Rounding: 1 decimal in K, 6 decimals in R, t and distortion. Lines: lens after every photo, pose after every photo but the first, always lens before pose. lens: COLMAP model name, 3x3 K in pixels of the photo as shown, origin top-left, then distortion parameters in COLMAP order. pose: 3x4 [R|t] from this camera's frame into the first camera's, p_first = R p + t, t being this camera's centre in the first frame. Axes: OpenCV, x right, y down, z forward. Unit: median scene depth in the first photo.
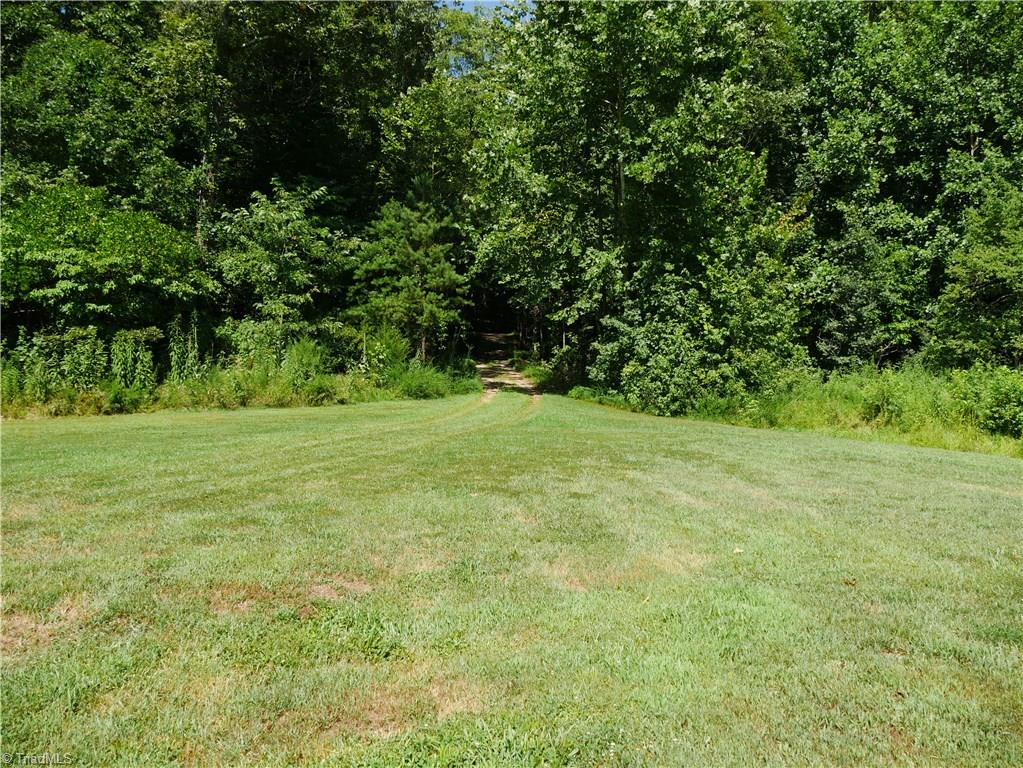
lens RADIAL K [[932.1, 0, 511.6], [0, 932.1, 382.3], [0, 0, 1]] dist [-0.012603, 0.000013]
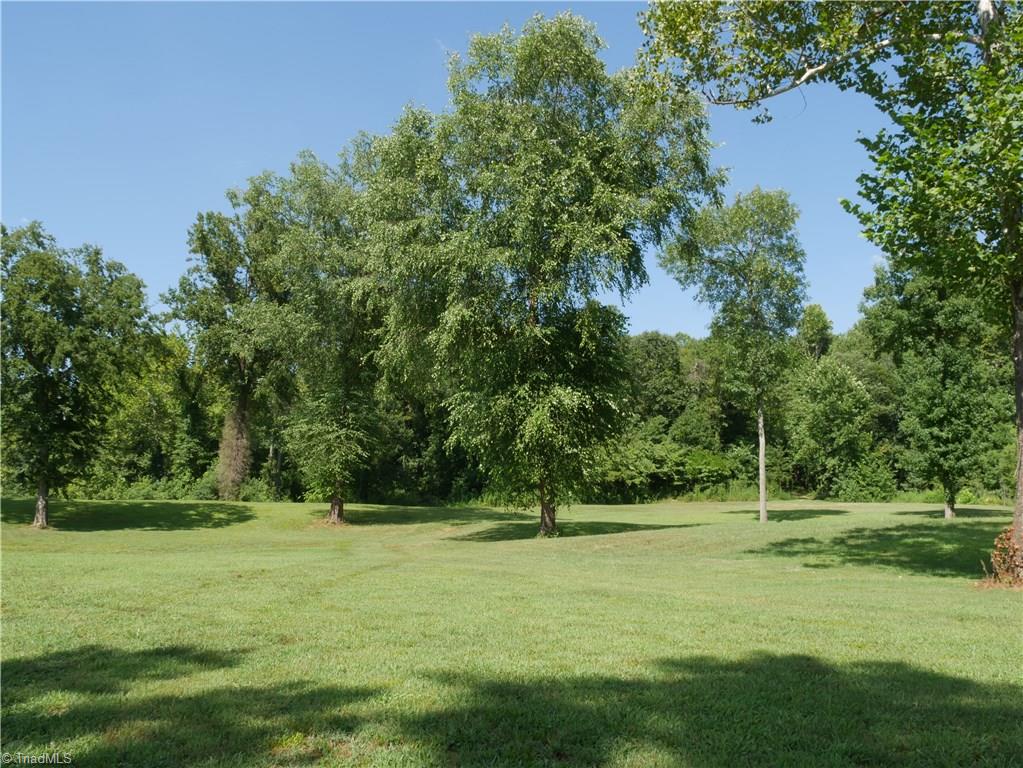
lens RADIAL K [[932.1, 0, 510.9], [0, 932.1, 385.0], [0, 0, 1]] dist [-0.012603, 0.000013]
pose [[0.964883, -0.037147, -0.260042, -0.160929], [0.000180, 0.990043, -0.140763, 0.083912], [0.262682, 0.135773, 0.955282, -2.910376]]
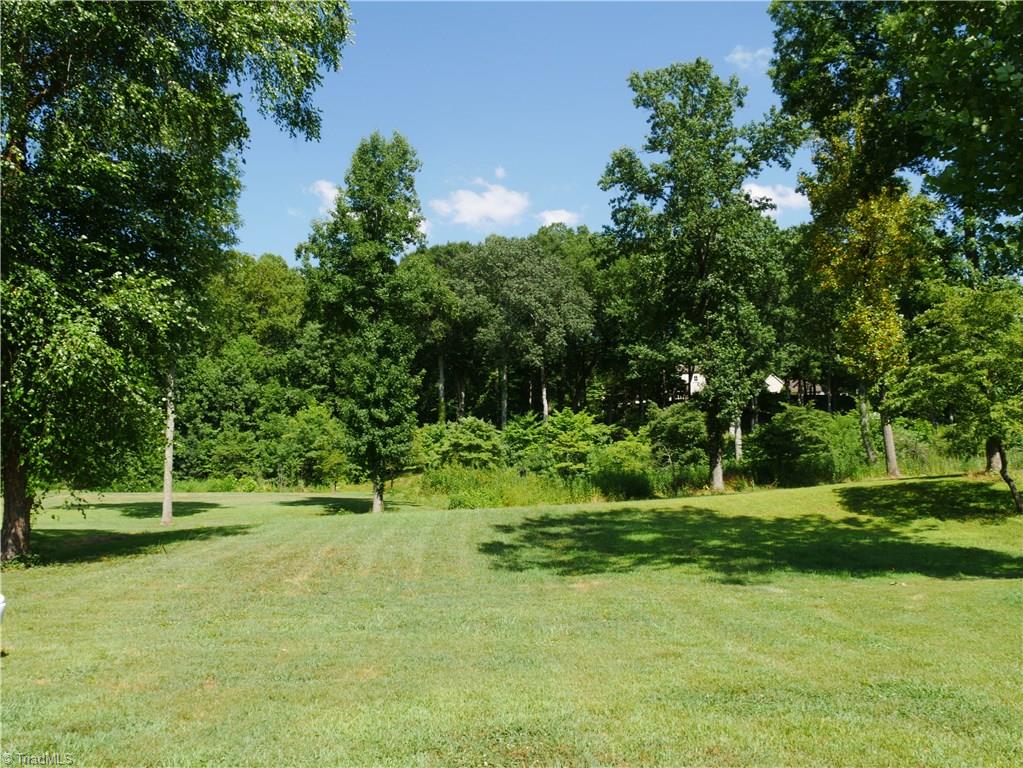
lens RADIAL K [[932.1, 0, 511.9], [0, 932.1, 381.8], [0, 0, 1]] dist [-0.012603, 0.000013]
pose [[0.833007, 0.047946, 0.551181, -0.523462], [0.023817, 0.992207, -0.122306, 0.072711], [-0.552750, 0.115009, 0.825373, -2.483392]]
